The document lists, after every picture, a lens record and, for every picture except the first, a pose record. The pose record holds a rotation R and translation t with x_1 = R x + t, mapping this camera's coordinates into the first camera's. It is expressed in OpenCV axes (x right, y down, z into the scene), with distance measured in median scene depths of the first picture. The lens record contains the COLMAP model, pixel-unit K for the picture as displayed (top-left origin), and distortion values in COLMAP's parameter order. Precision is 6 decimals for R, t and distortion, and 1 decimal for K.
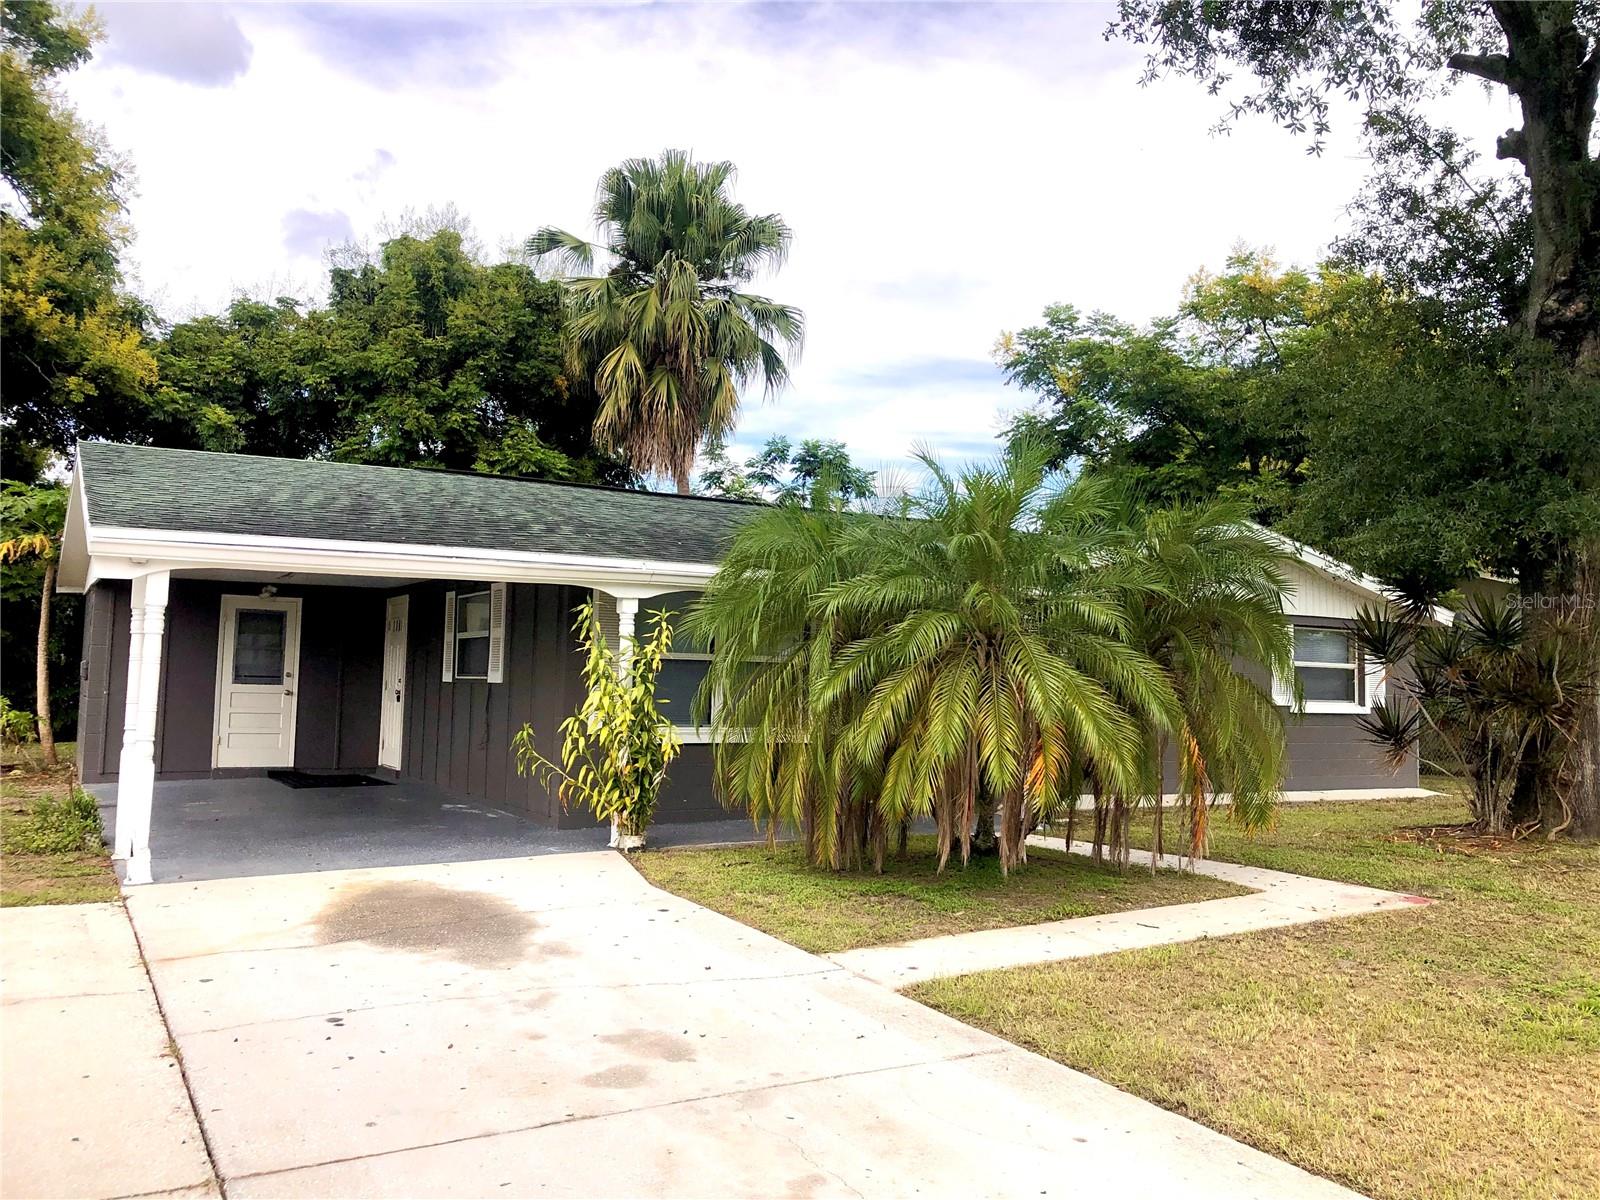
lens RADIAL K [[1328.7, 0, 800.0], [0, 1328.7, 600.0], [0, 0, 1]] dist [0.080935, -0.107088]
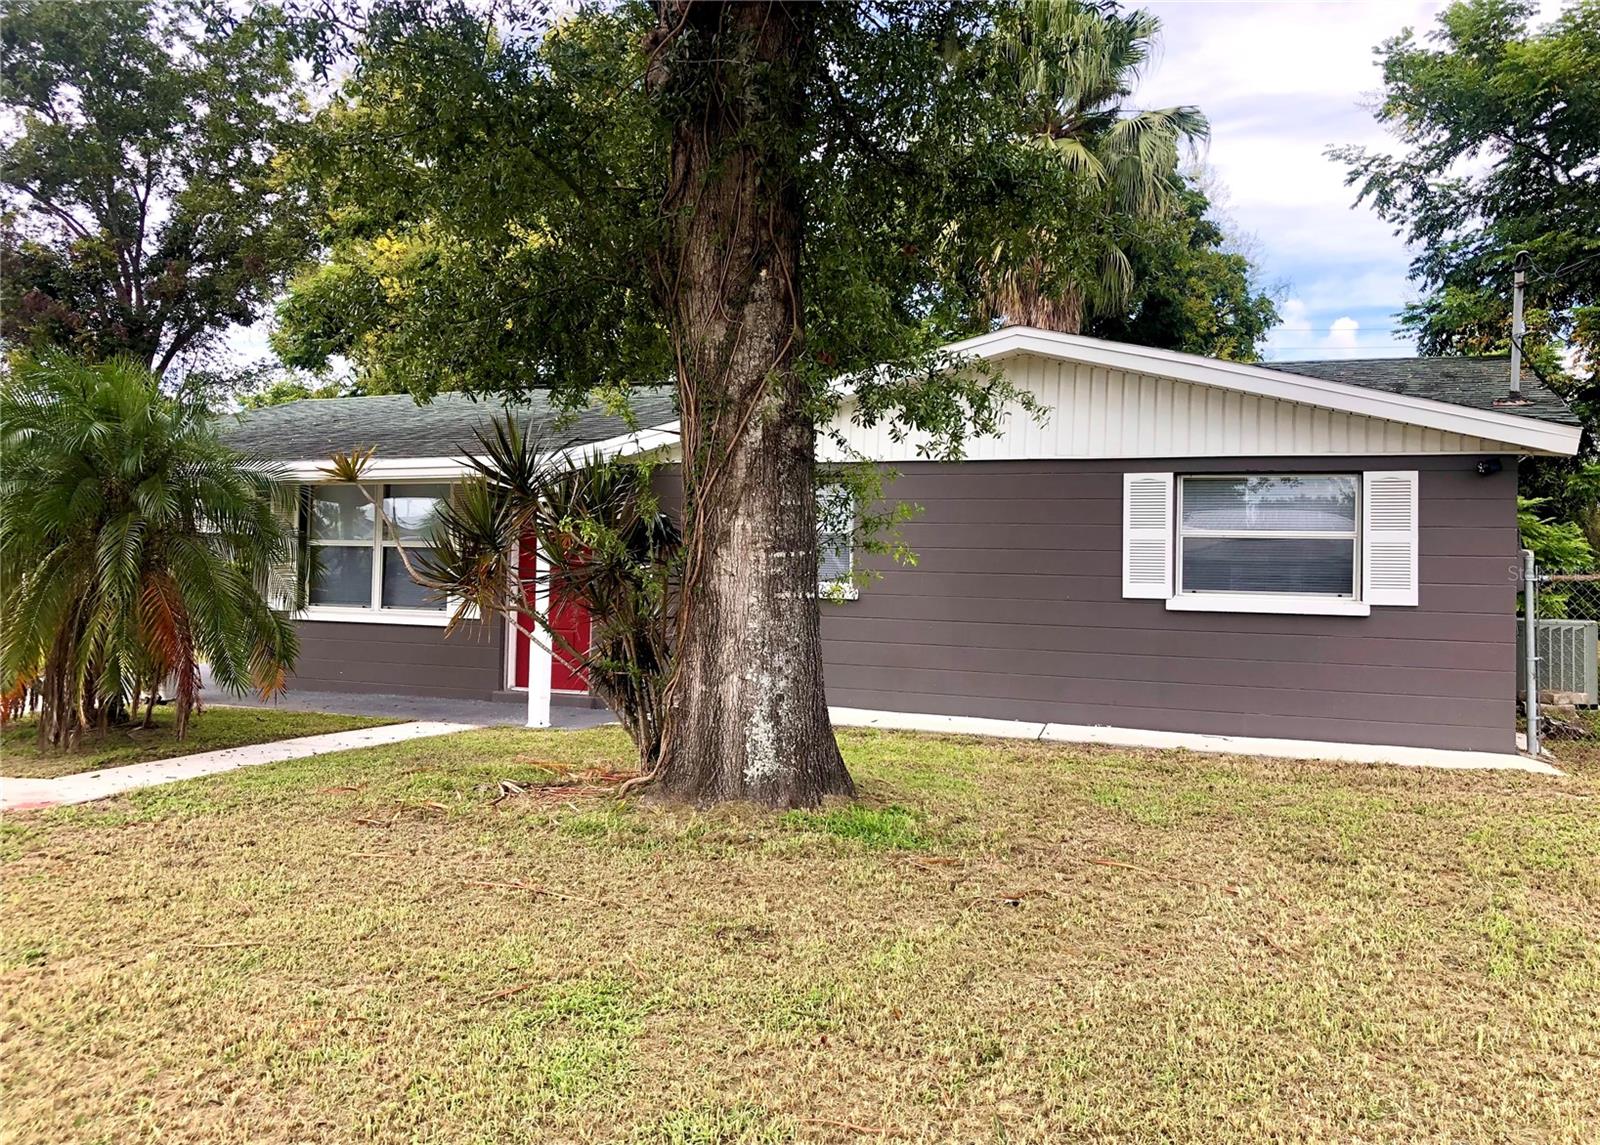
lens RADIAL K [[1365.7, 0, 801.7], [0, 1365.7, 539.4], [0, 0, 1]] dist [0.072966, -0.002884]
pose [[0.628766, -0.030817, -0.776983, 0.734230], [0.050116, 0.998743, 0.000944, 0.038865], [0.775978, -0.039533, 0.629521, 0.435262]]
